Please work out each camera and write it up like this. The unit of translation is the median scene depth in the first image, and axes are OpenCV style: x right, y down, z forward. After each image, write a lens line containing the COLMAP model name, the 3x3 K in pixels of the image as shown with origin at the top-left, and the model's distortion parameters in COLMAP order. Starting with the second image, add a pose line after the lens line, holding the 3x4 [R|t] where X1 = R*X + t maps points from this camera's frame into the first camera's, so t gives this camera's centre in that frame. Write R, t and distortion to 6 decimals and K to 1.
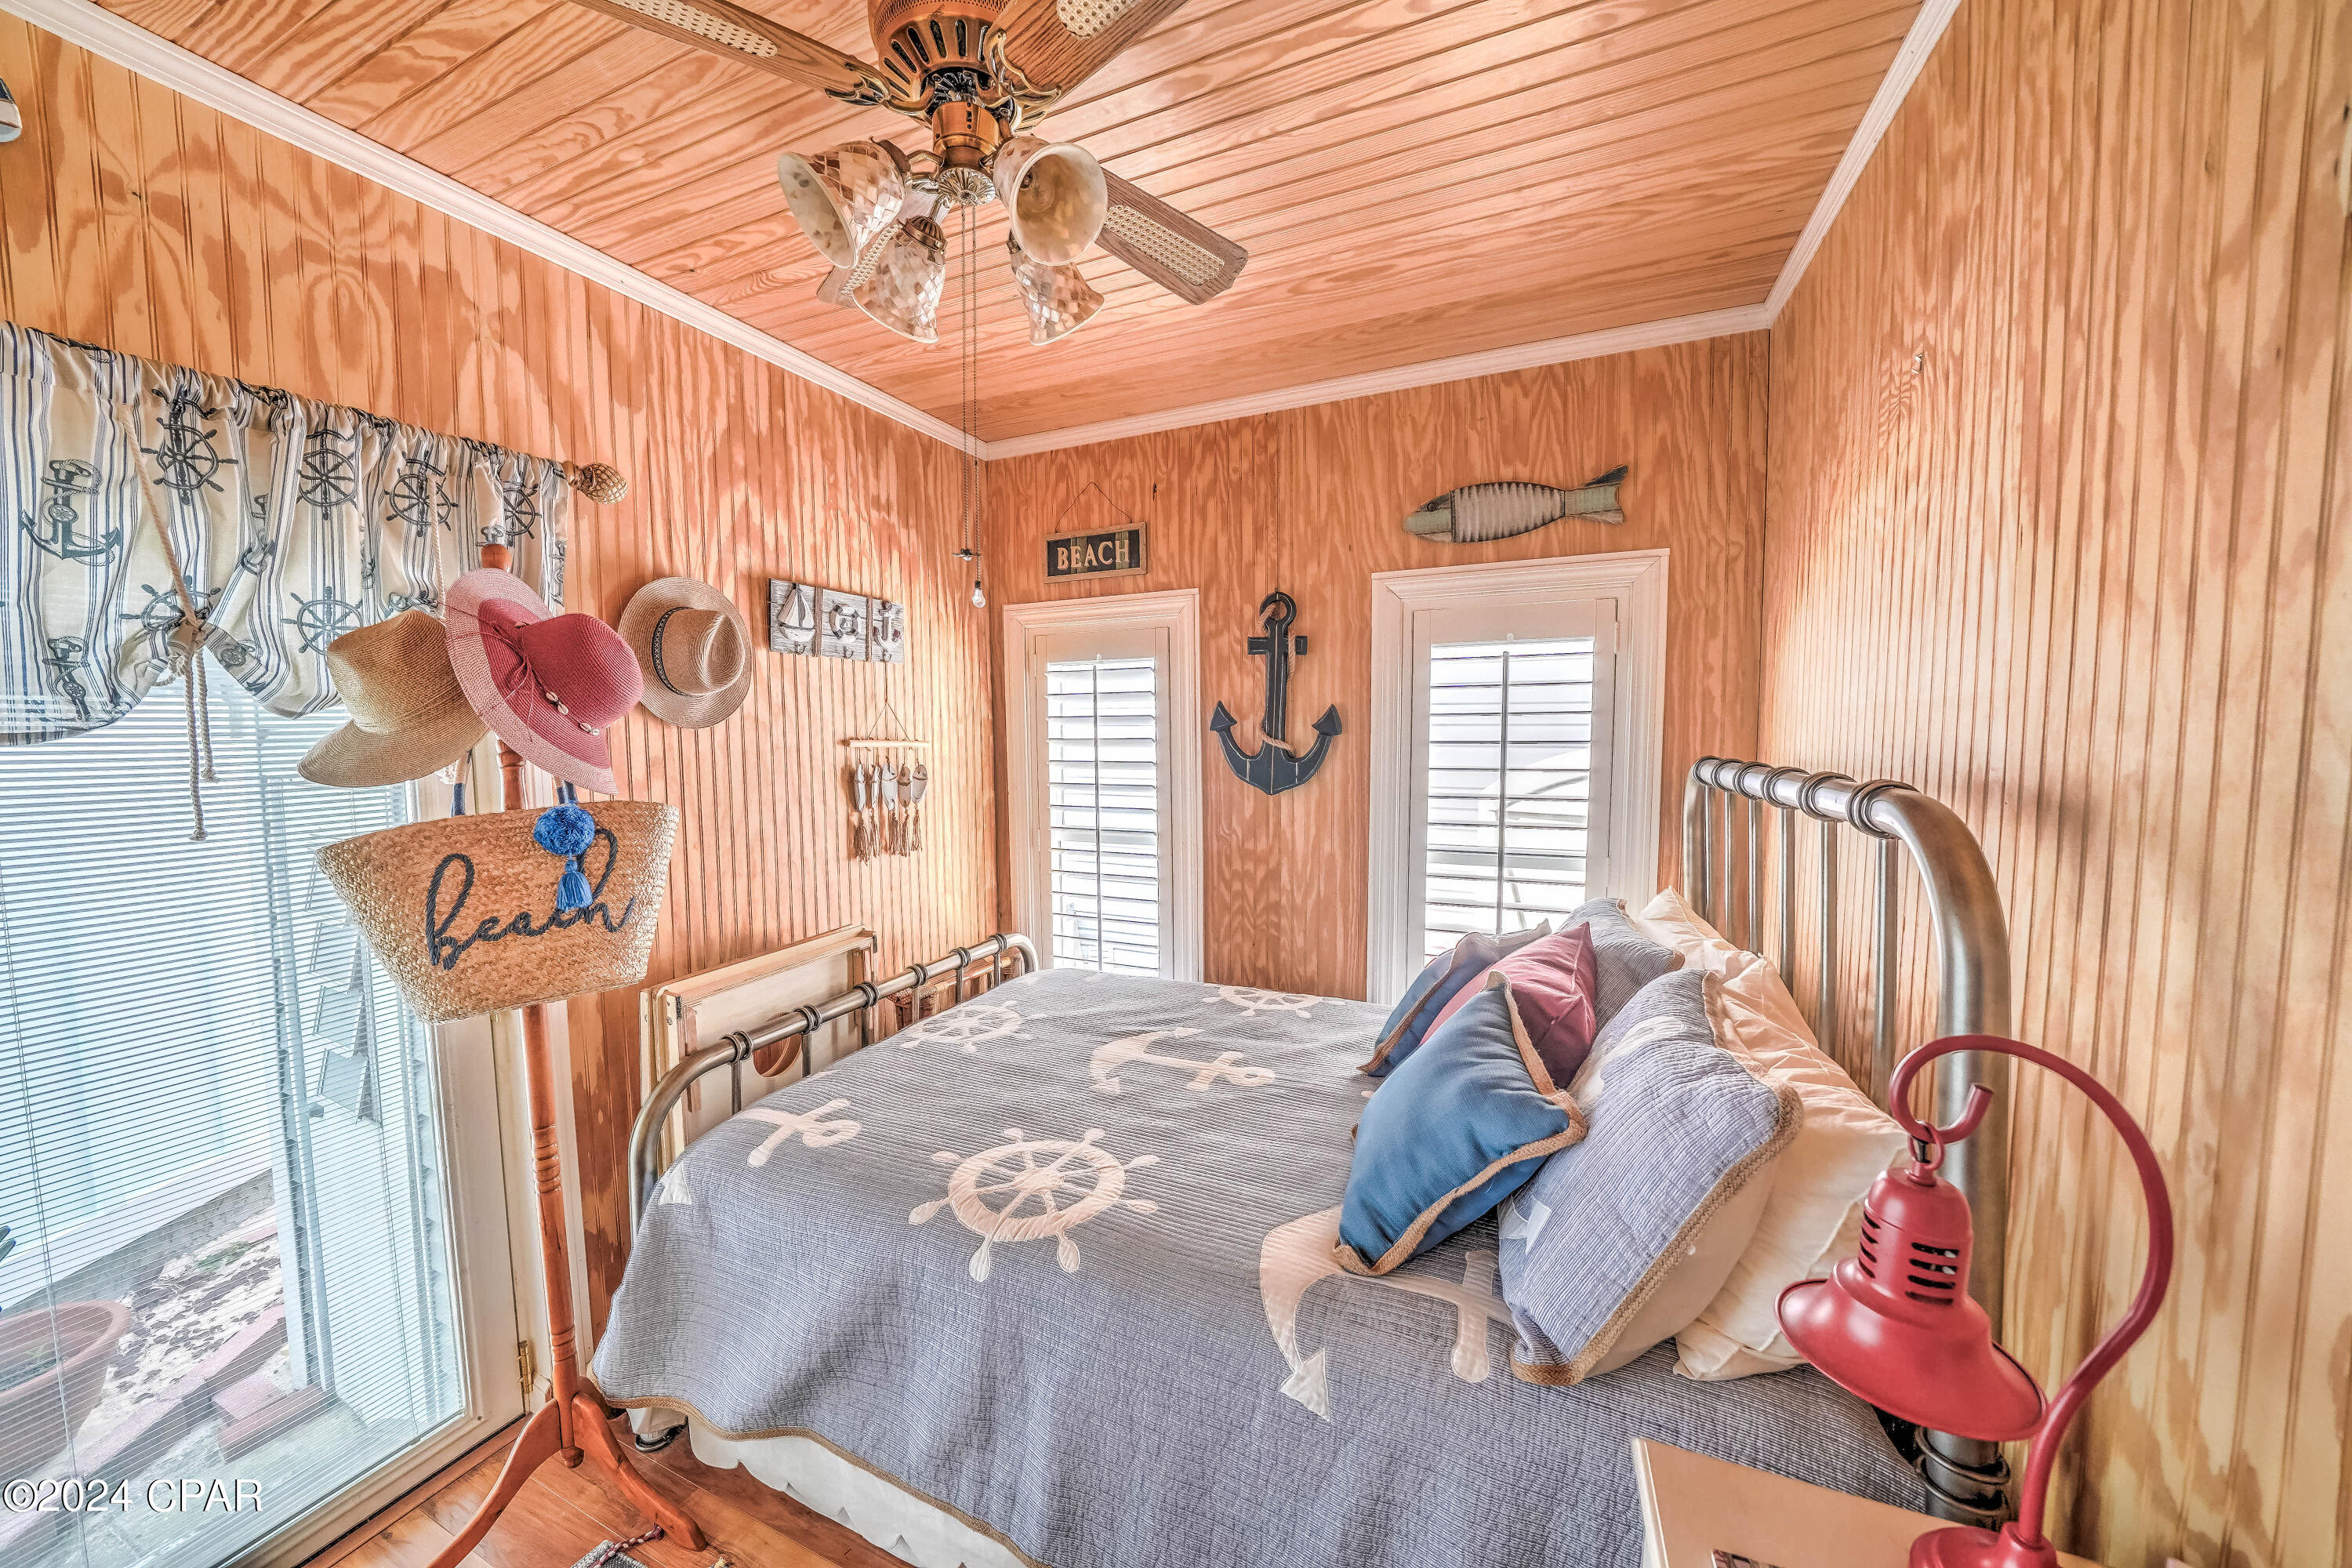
lens RADIAL K [[819.0, 0, 1169.1], [0, 819.0, 789.7], [0, 0, 1]] dist [-0.026523, 0.003116]
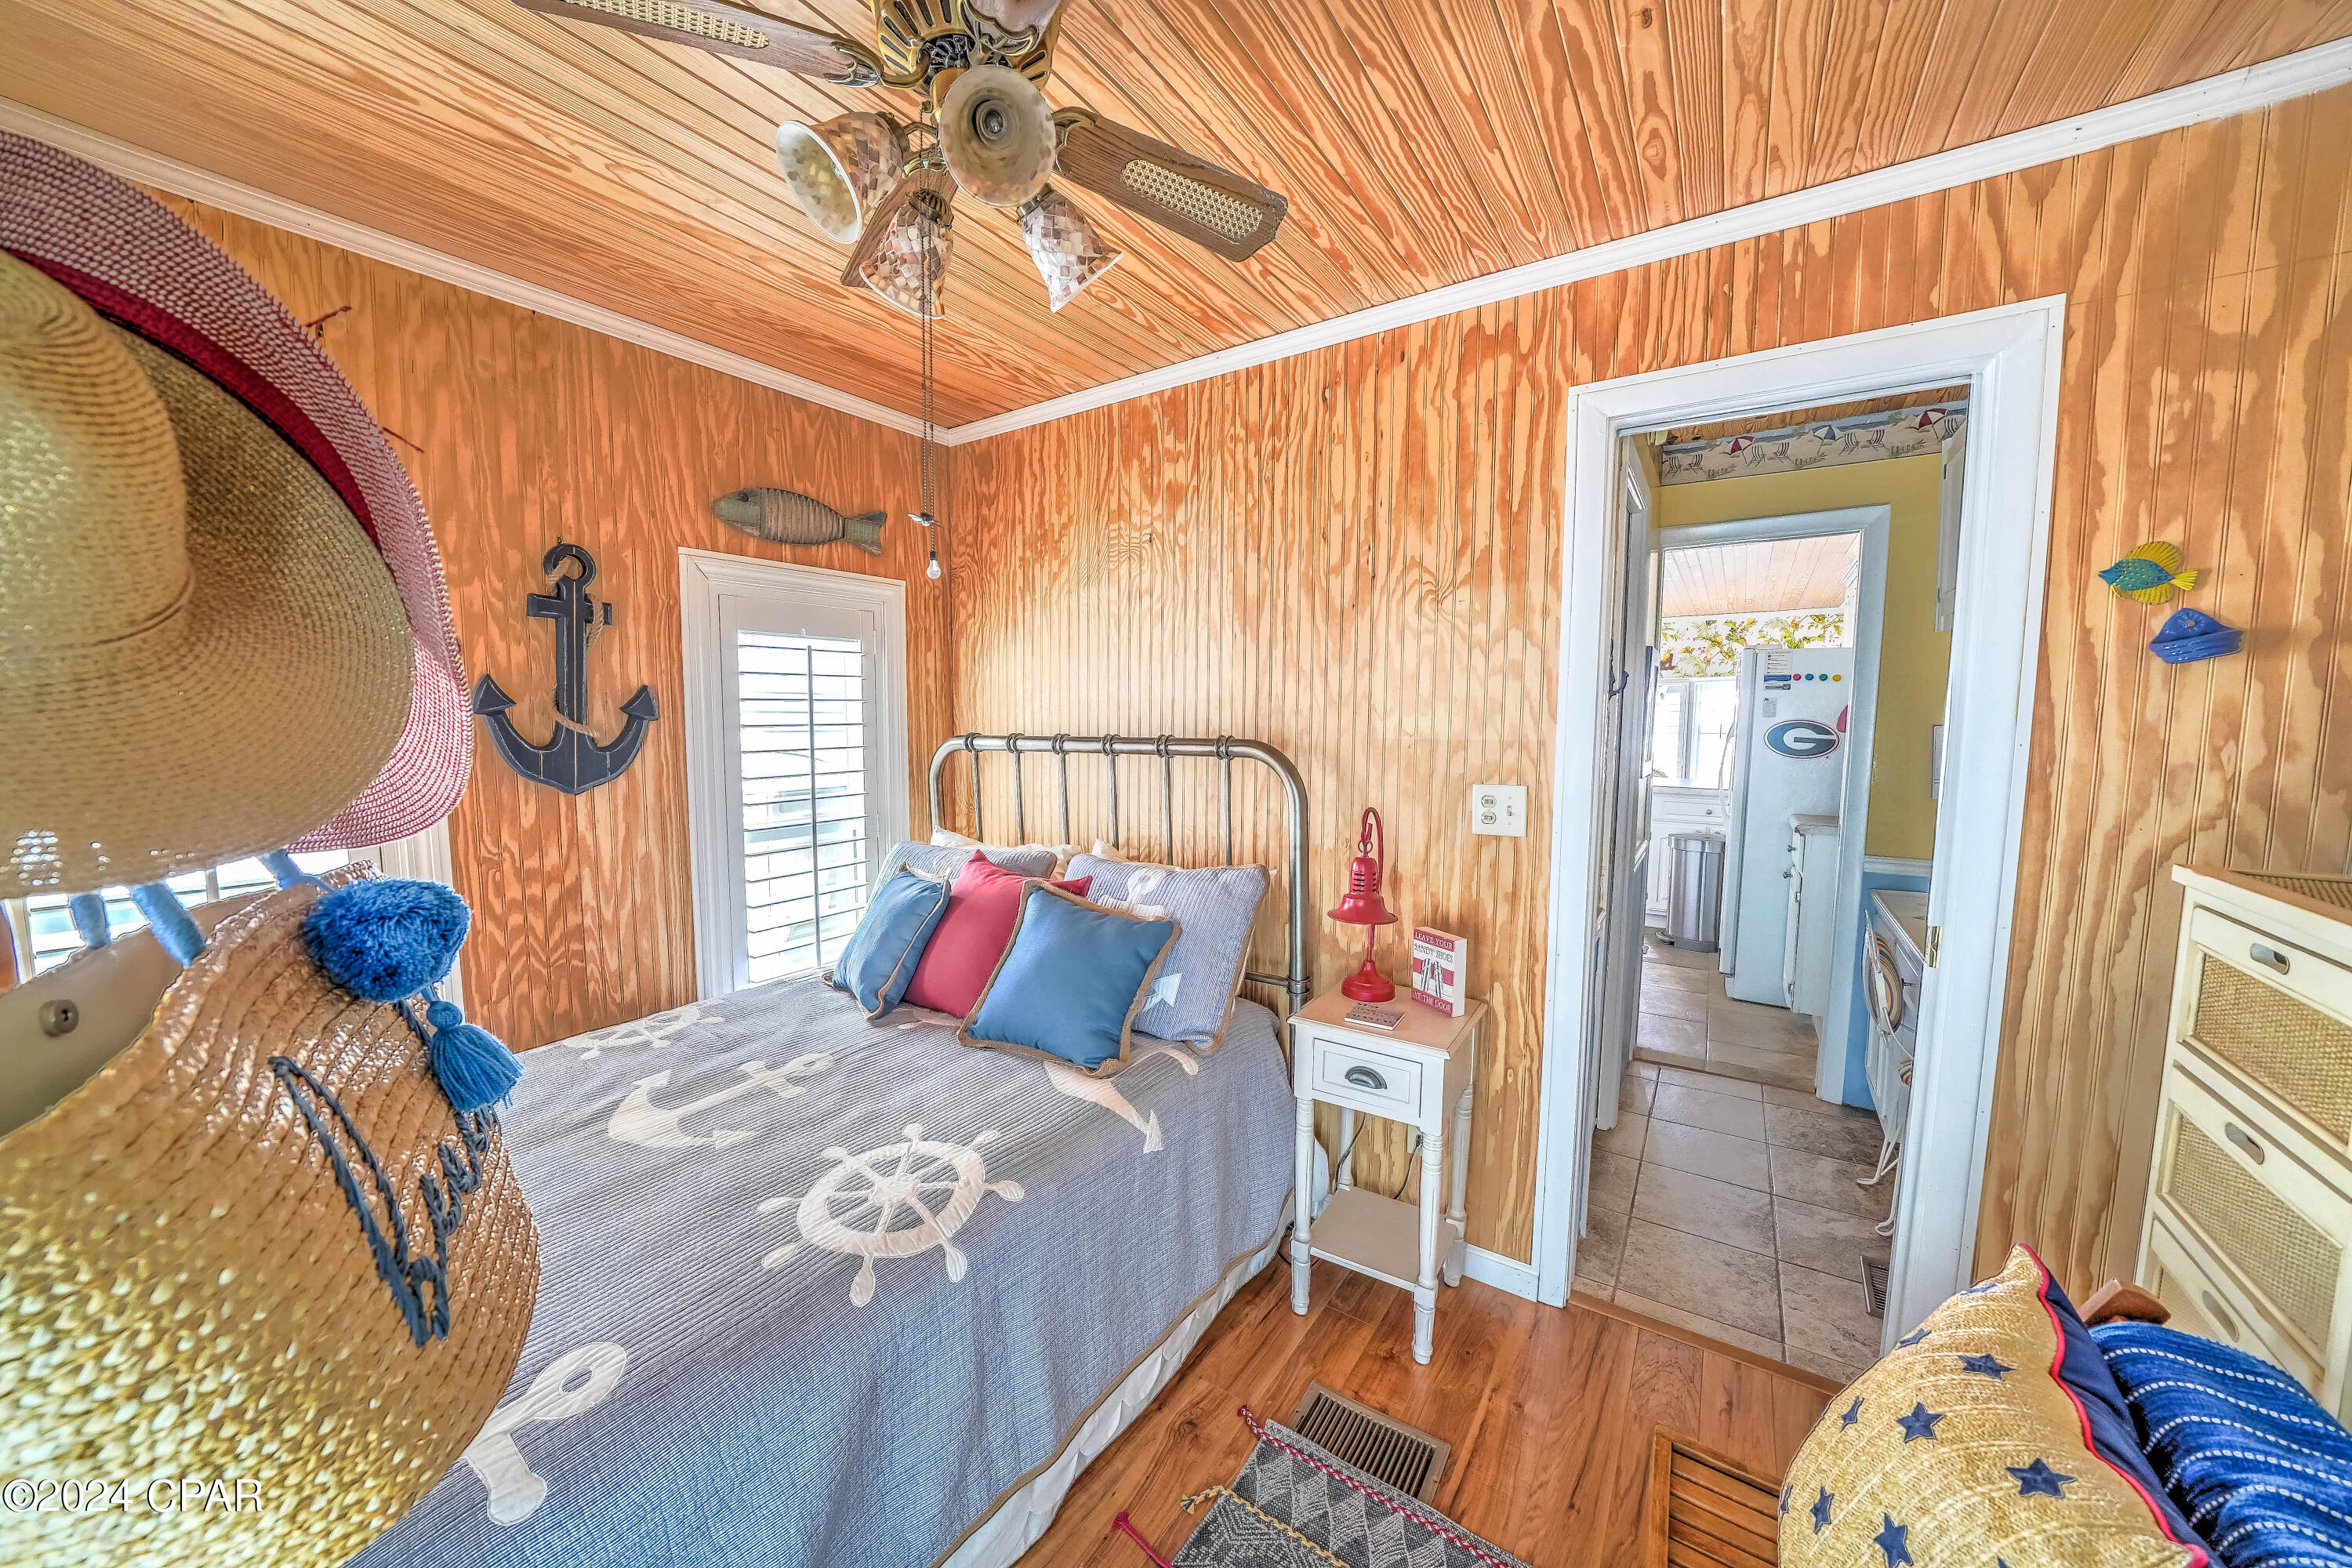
lens RADIAL K [[819.0, 0, 1157.9], [0, 819.0, 787.6], [0, 0, 1]] dist [-0.026523, 0.003116]
pose [[0.184526, -0.079705, 0.979590, -0.596429], [0.071178, 0.995173, 0.067565, -0.013739], [-0.980247, 0.057257, 0.189309, 0.302865]]
